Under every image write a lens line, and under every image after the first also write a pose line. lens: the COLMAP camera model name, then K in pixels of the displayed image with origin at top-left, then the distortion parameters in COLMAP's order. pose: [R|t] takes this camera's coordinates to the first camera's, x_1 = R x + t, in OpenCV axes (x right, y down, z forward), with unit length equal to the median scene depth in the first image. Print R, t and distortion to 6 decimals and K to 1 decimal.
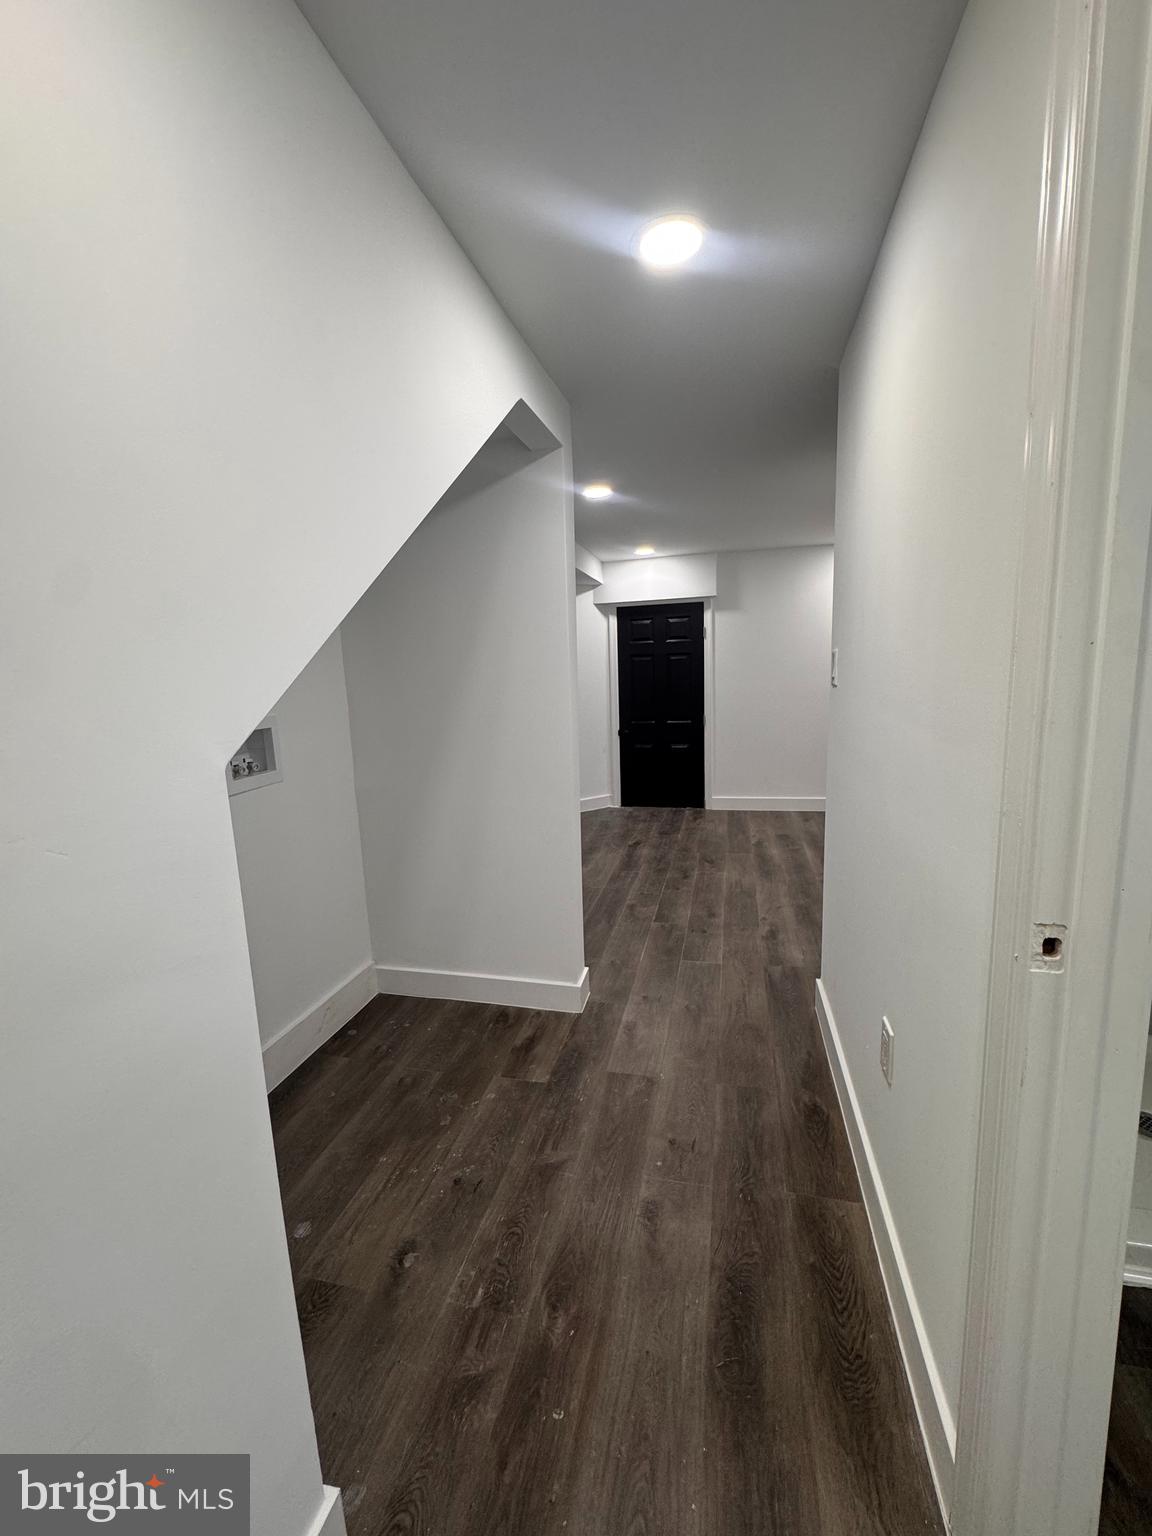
lens RADIAL K [[617.1, 0, 579.3], [0, 617.1, 766.3], [0, 0, 1]] dist [-0.004123, -0.000811]
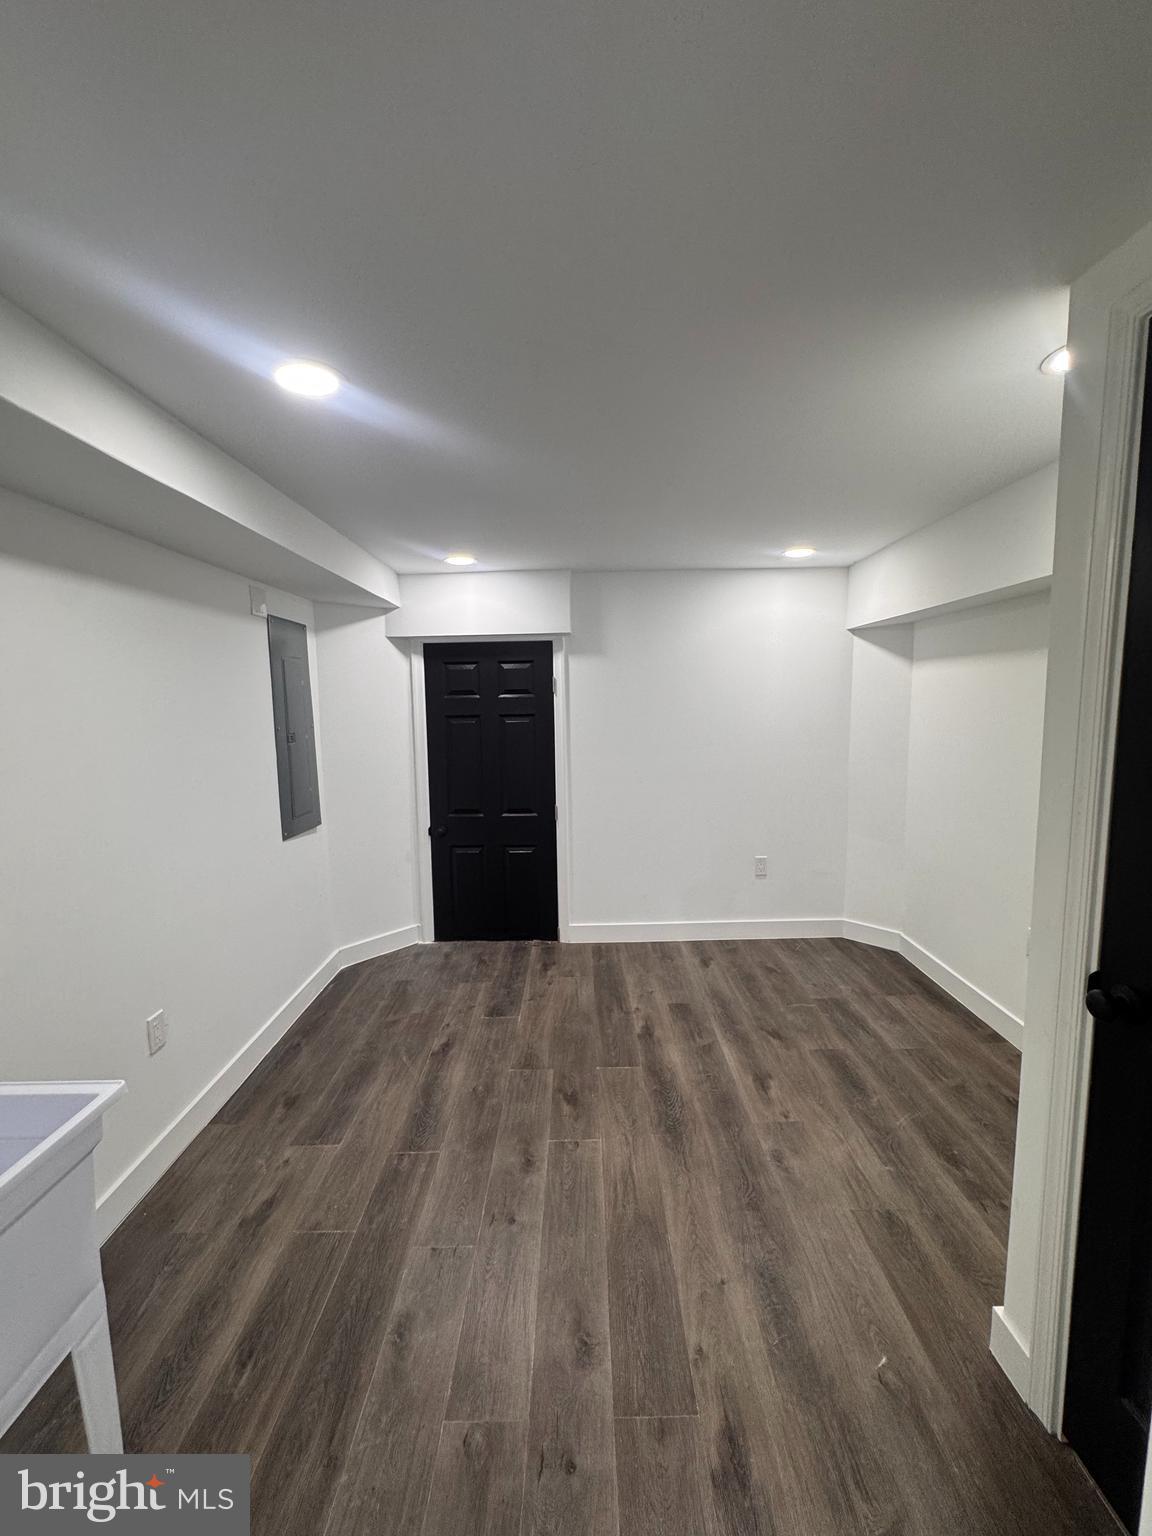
lens RADIAL K [[617.1, 0, 579.3], [0, 617.1, 766.3], [0, 0, 1]] dist [-0.004123, -0.000811]
pose [[0.971153, -0.005714, 0.238390, 0.071644], [0.018533, 0.998498, -0.051566, -0.098848], [-0.237737, 0.054497, 0.969800, 0.362348]]
